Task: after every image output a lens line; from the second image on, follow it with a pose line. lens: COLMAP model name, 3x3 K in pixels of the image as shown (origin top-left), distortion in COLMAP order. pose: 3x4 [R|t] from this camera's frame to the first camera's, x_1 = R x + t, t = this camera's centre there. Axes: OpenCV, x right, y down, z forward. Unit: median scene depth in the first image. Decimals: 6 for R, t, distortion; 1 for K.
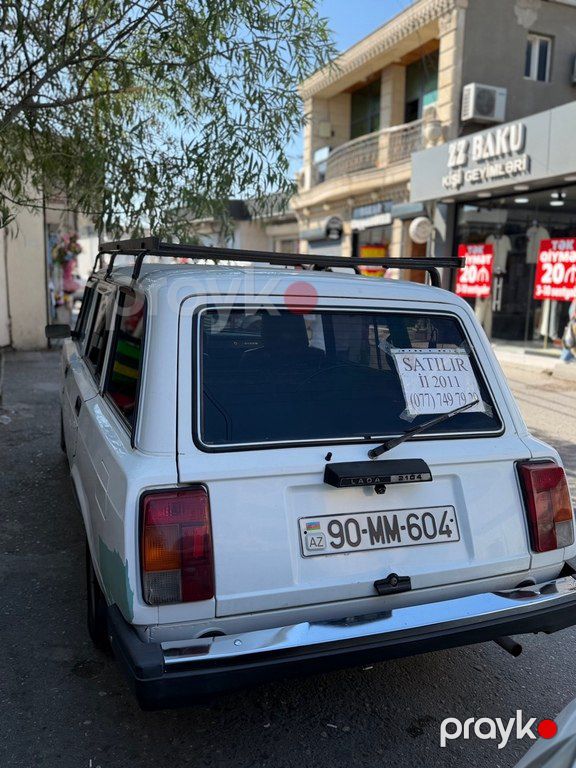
lens RADIAL K [[641.2, 0, 288.0], [0, 641.2, 384.0], [0, 0, 1]] dist [0.096828, -0.159441]
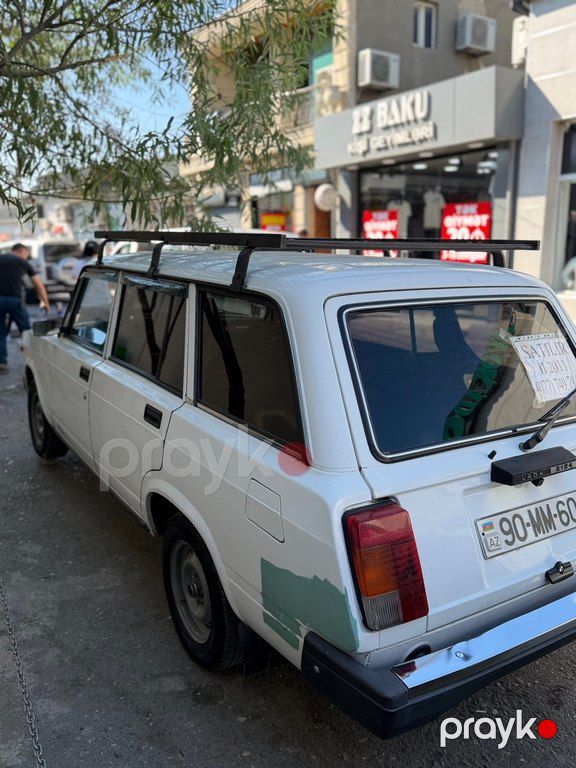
lens RADIAL K [[638.9, 0, 288.0], [0, 638.9, 384.0], [0, 0, 1]] dist [0.106505, -0.203321]
pose [[0.978127, -0.076781, 0.193320, -0.142217], [0.066351, 0.995998, 0.059871, -0.025005], [-0.197144, -0.045735, 0.979307, 0.032388]]
